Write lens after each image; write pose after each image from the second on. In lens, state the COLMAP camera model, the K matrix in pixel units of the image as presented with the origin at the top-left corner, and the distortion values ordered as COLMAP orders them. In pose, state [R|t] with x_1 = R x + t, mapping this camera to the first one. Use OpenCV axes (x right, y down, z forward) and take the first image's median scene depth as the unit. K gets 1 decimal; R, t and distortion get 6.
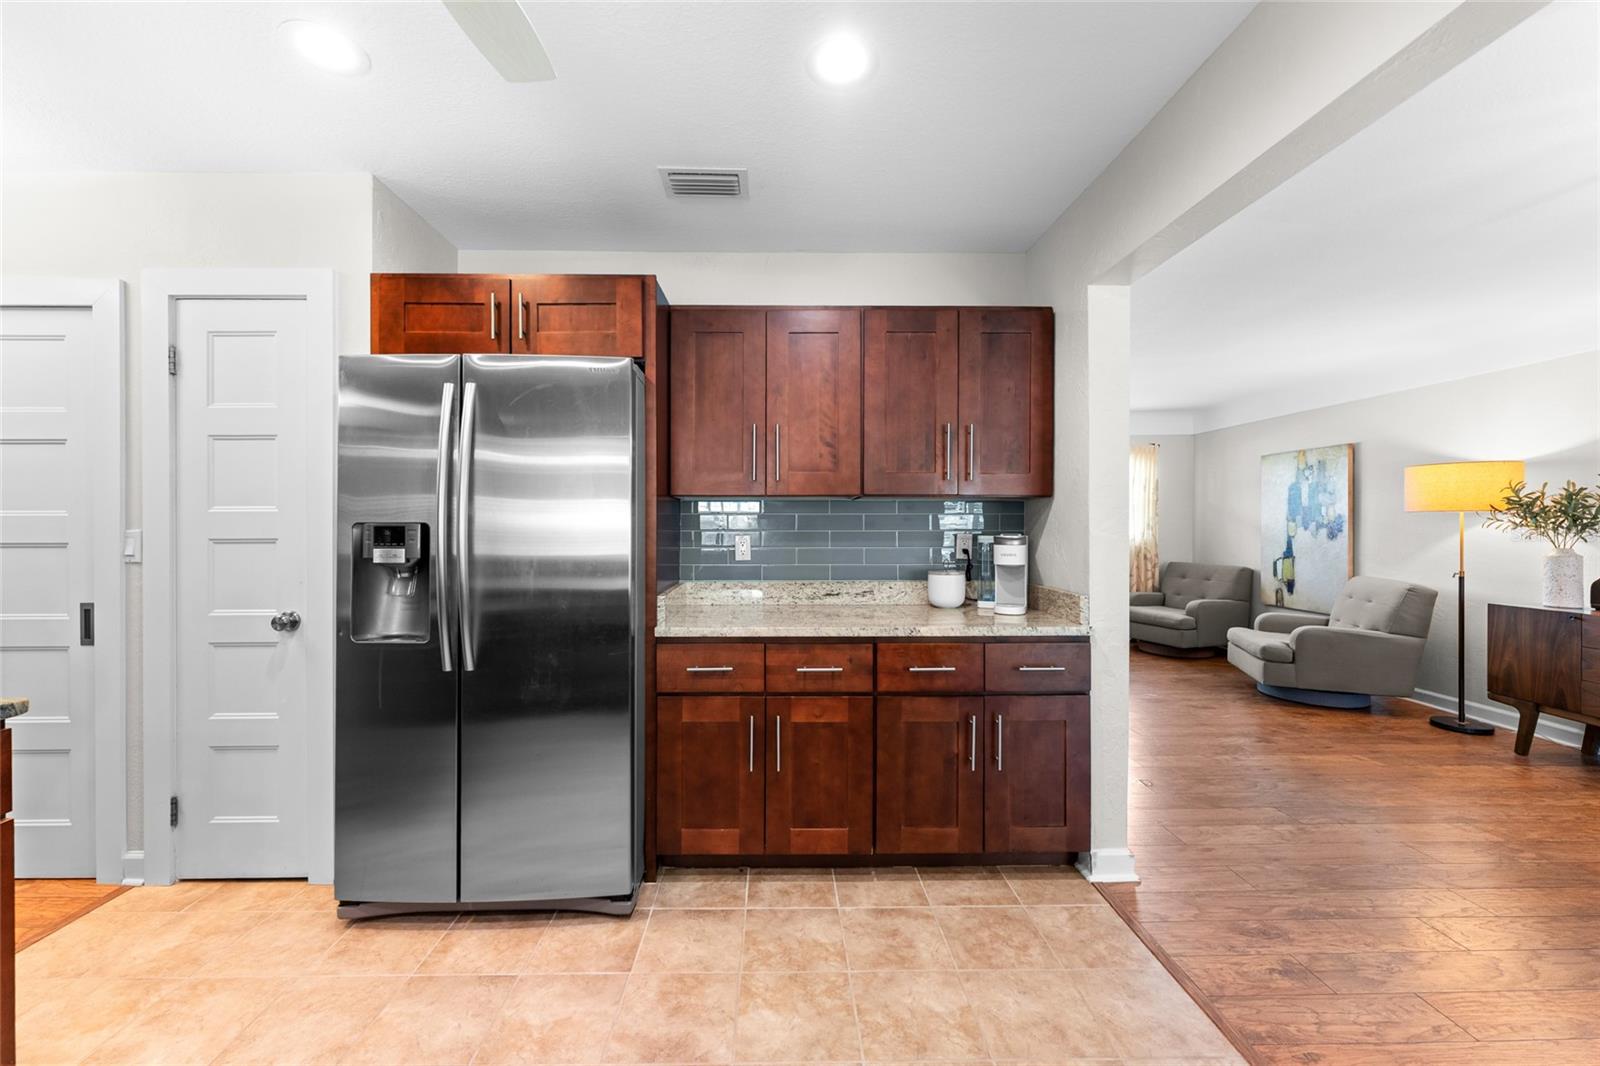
lens RADIAL K [[645.2, 0, 783.5], [0, 645.2, 526.9], [0, 0, 1]] dist [0.002006, -0.000004]
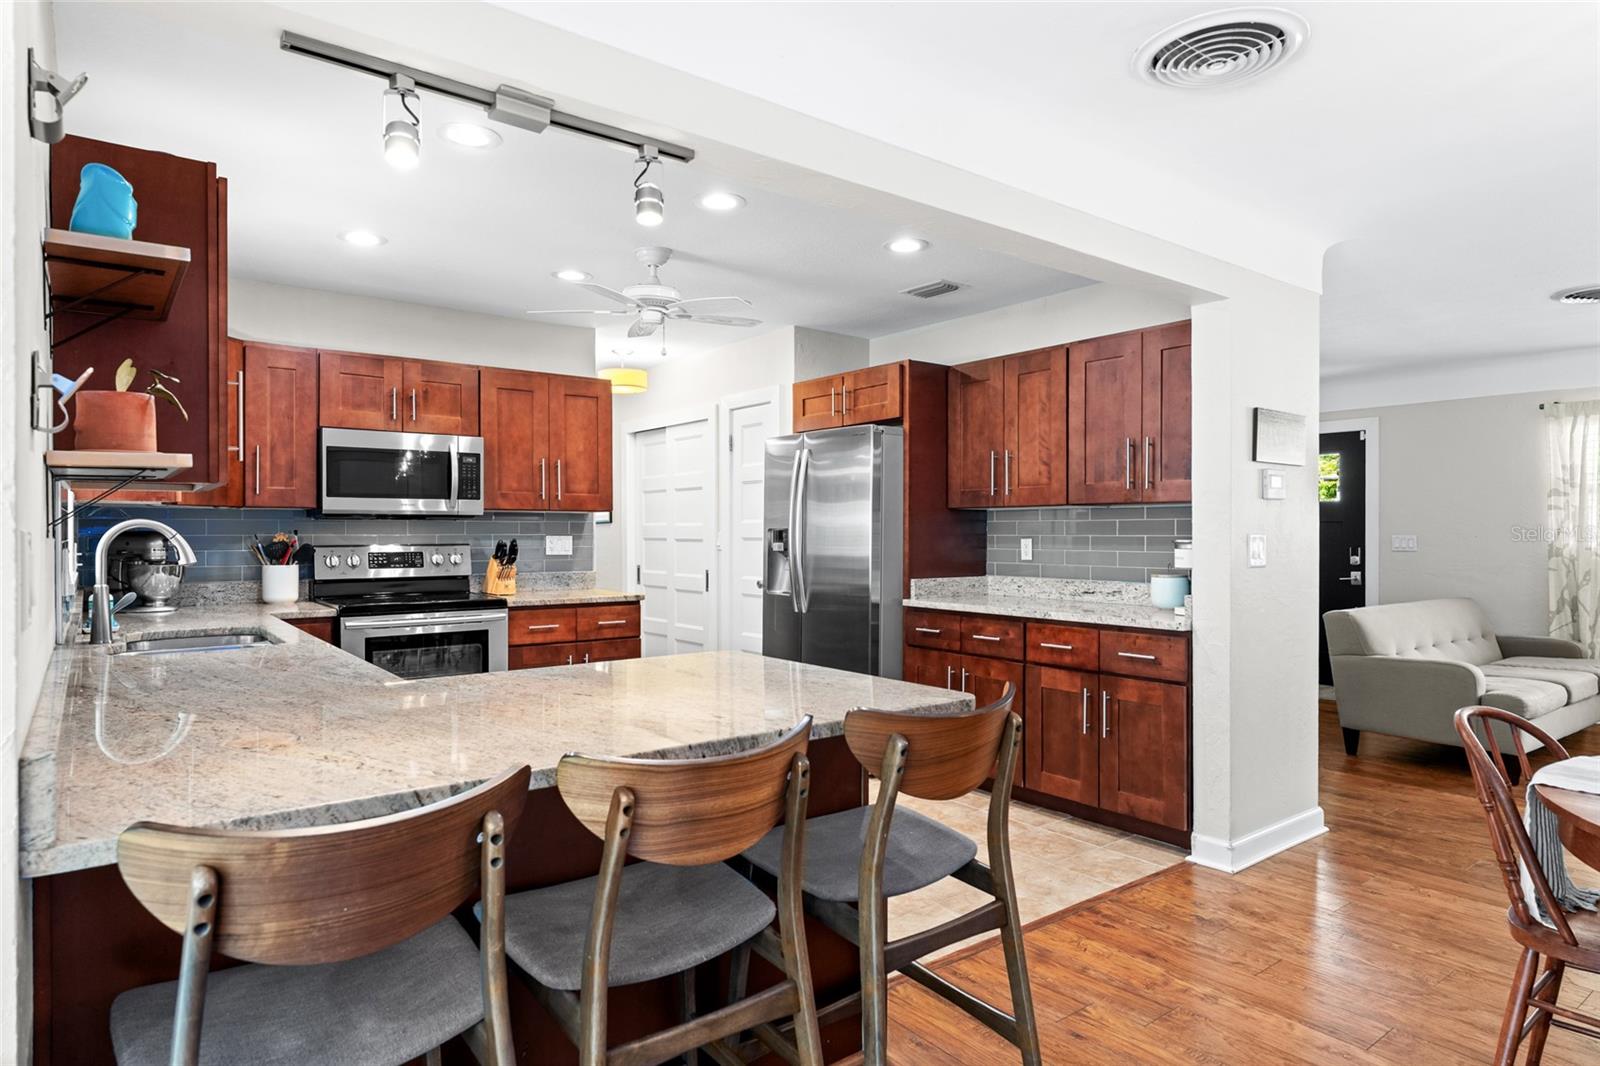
lens RADIAL K [[919.3, 0, 800.0], [0, 919.3, 533.0], [0, 0, 1]] dist [0.001309, 0.001328]
pose [[0.598606, 0.002275, -0.801040, 1.330036], [-0.004014, 0.999992, -0.000160, 0.005151], [0.801033, 0.003311, 0.598611, -0.446144]]
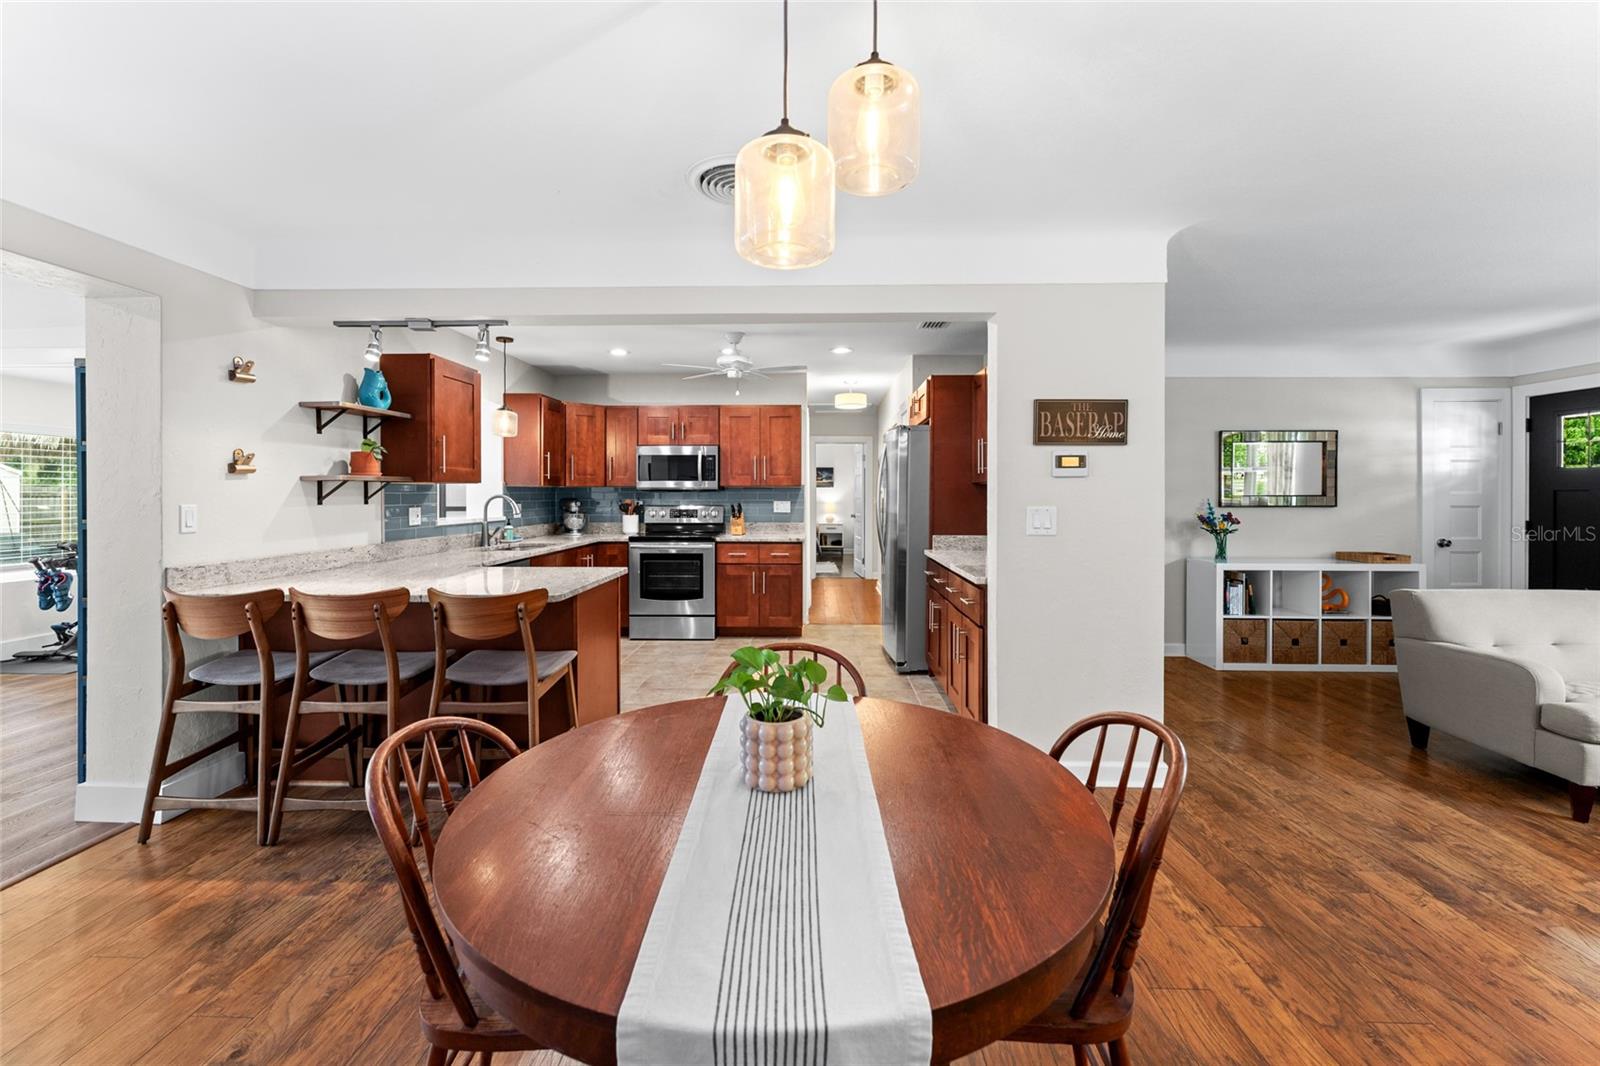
lens RADIAL K [[651.3, 0, 802.5], [0, 651.3, 497.0], [0, 0, 1]] dist [0.001053, 0.000087]
pose [[-0.037801, 0.006236, -0.999266, 1.849905], [-0.005525, 0.999964, 0.006449, -0.021292], [0.999270, 0.005765, -0.037765, 0.682909]]
